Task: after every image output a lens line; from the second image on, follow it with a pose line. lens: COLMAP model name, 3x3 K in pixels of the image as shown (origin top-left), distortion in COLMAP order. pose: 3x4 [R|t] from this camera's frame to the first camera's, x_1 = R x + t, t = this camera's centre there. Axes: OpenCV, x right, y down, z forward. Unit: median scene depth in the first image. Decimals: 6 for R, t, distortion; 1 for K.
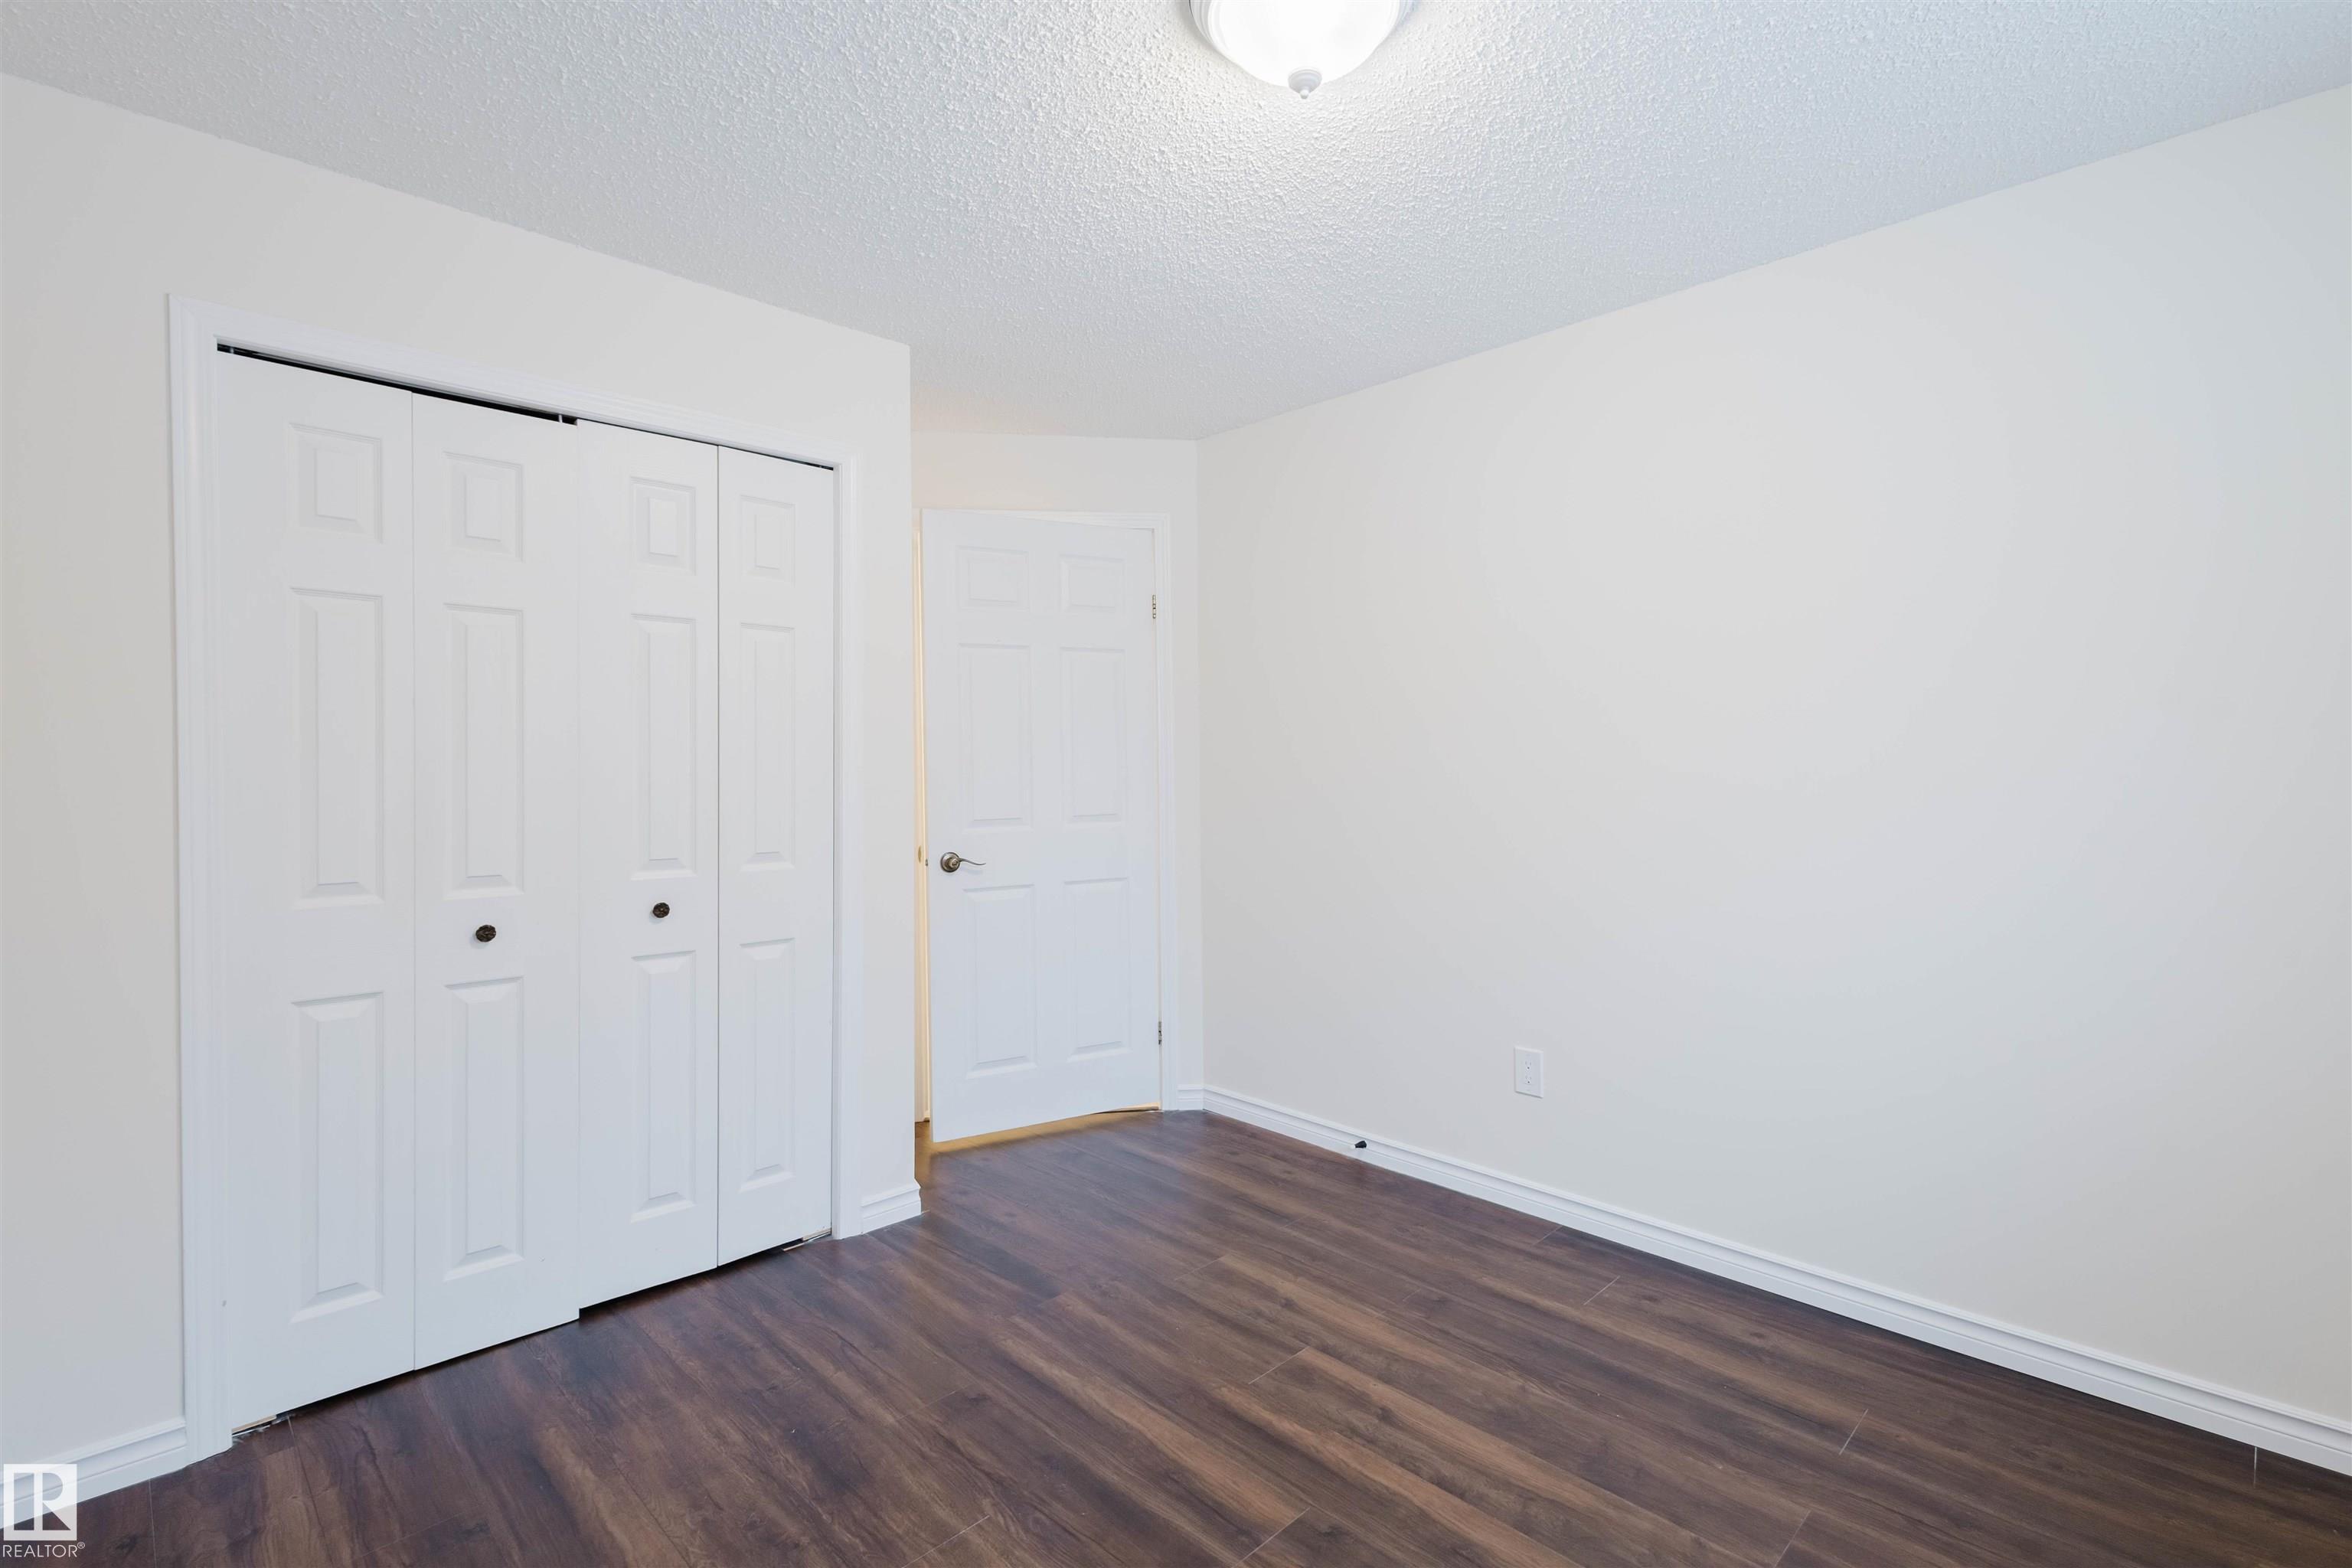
lens RADIAL K [[1103.3, 0, 1177.9], [0, 1103.3, 777.7], [0, 0, 1]] dist [0.010418, -0.001595]
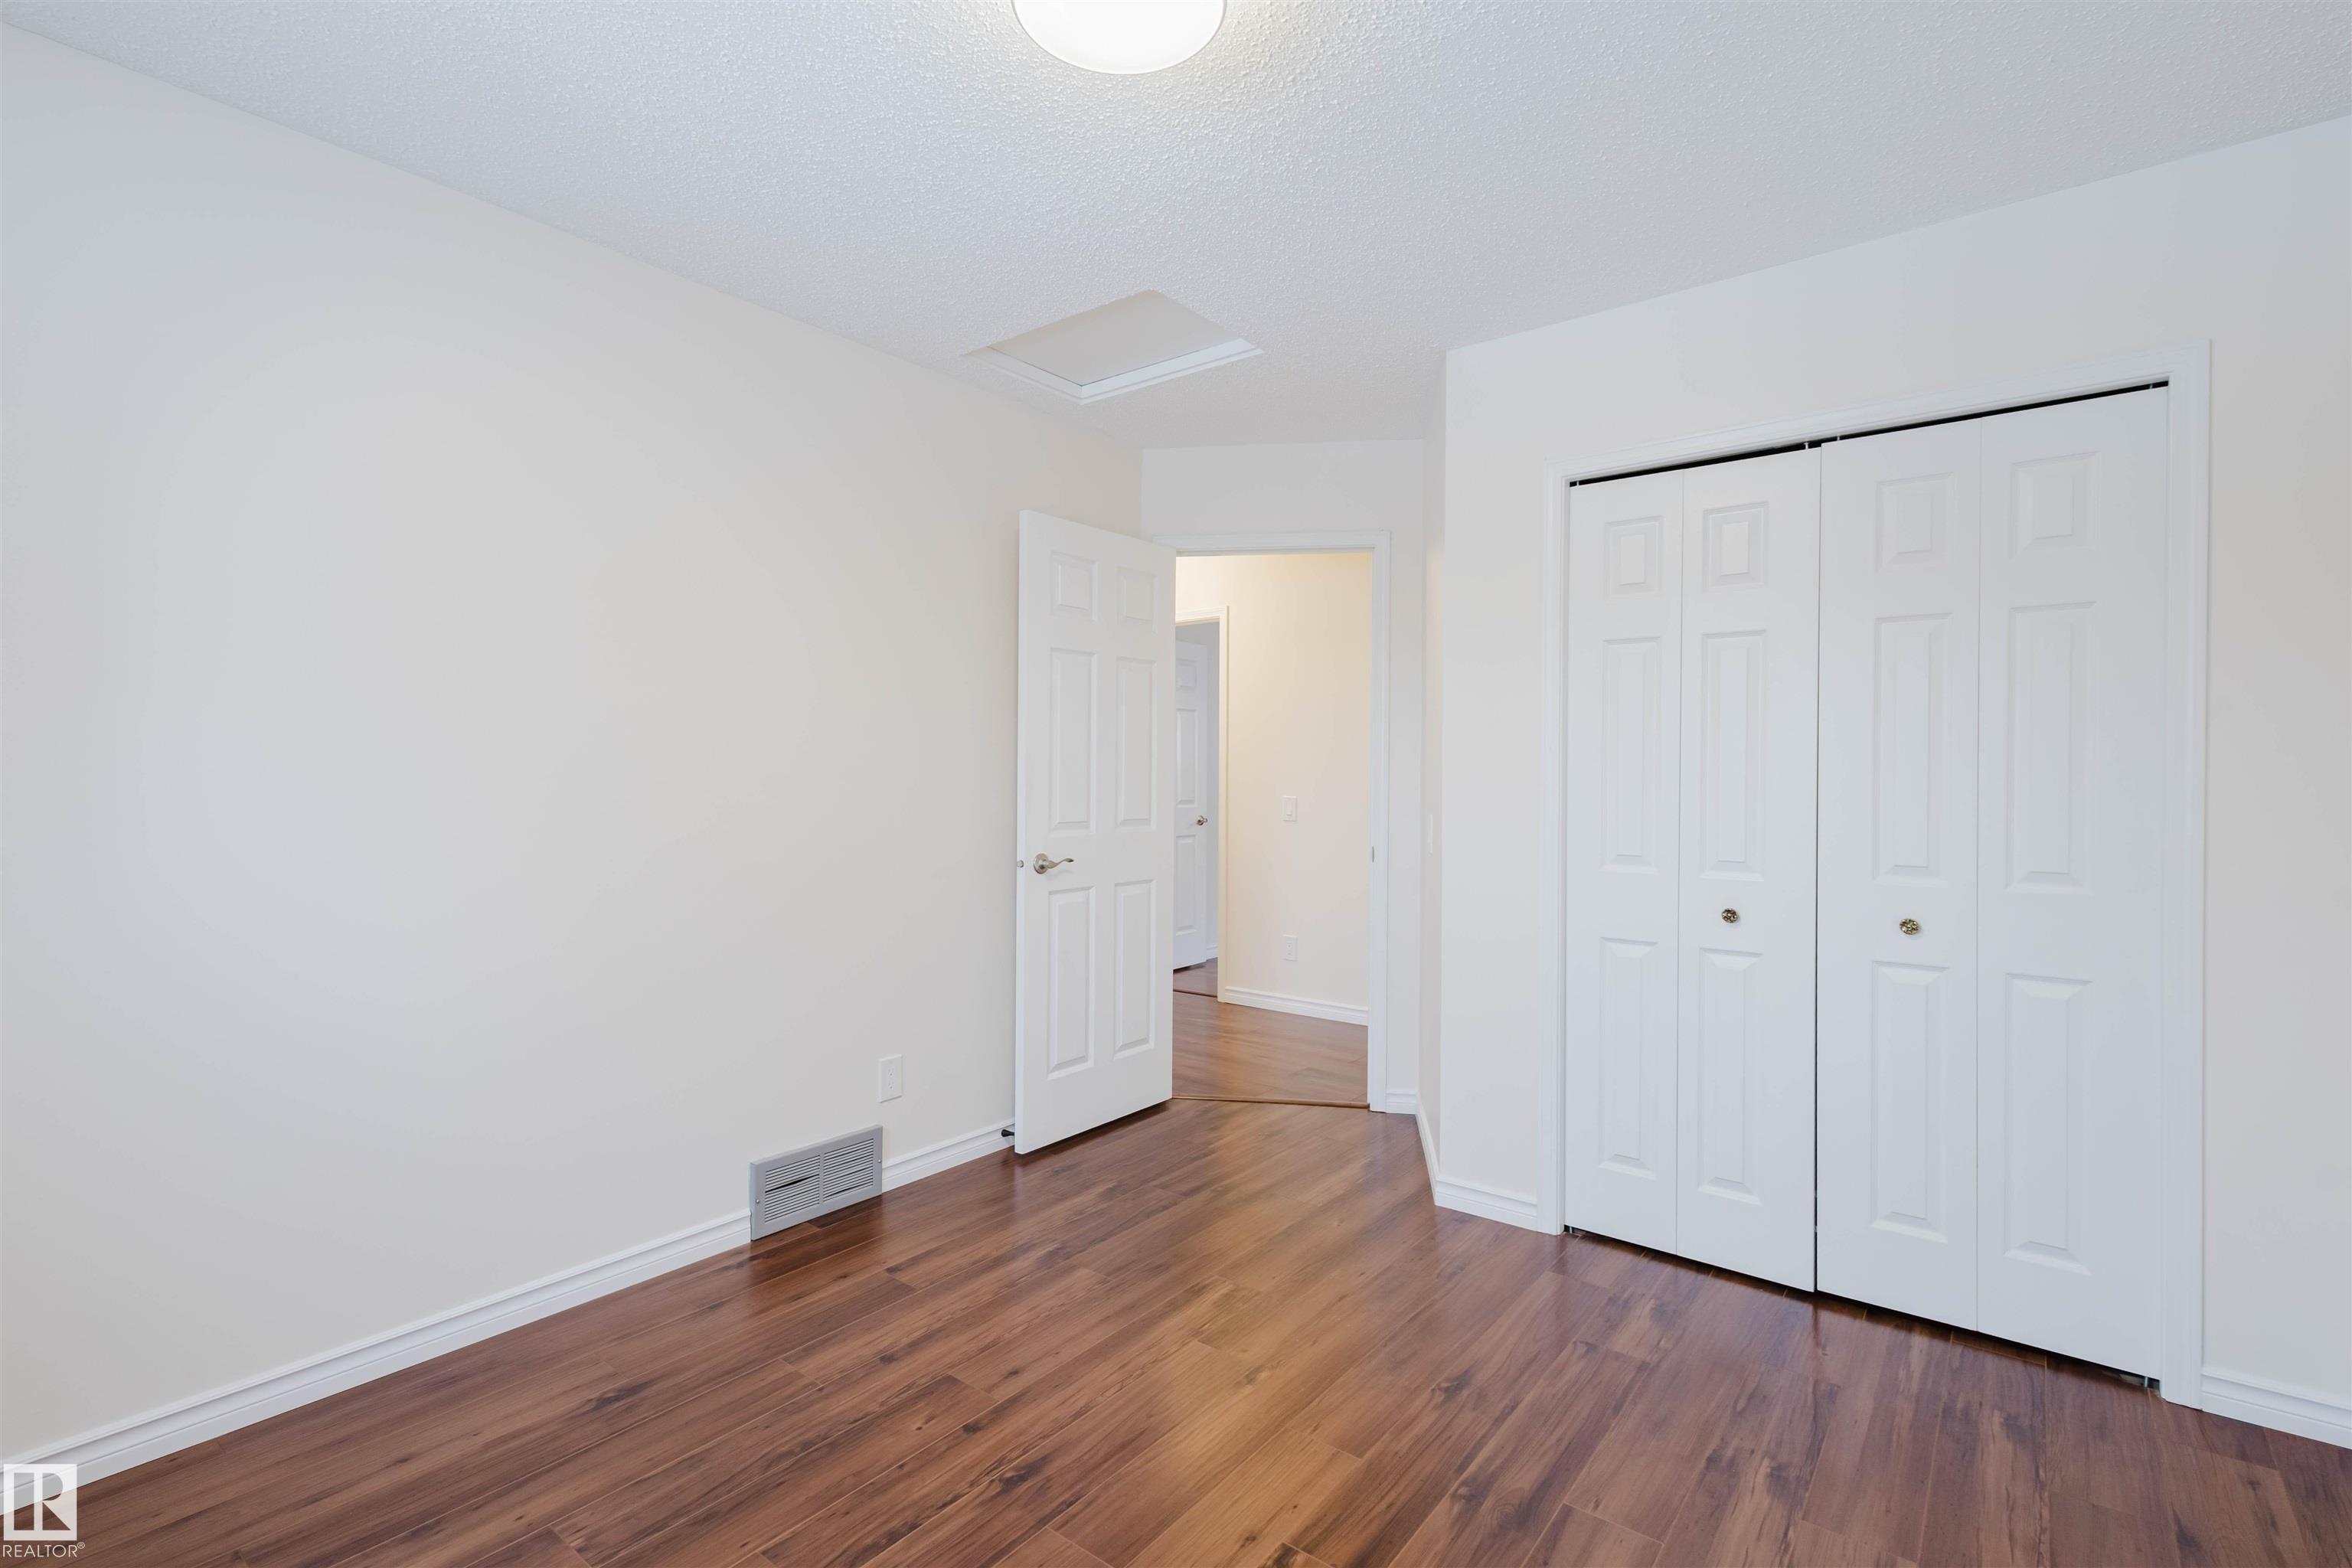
lens RADIAL K [[1081.1, 0, 1177.6], [0, 1081.1, 776.1], [0, 0, 1]] dist [0.008795, -0.000755]
pose [[0.096267, 0.016995, -0.995210, 0.458202], [0.000385, 0.999854, 0.017111, -0.024078], [0.995355, -0.002030, 0.096246, 0.309130]]
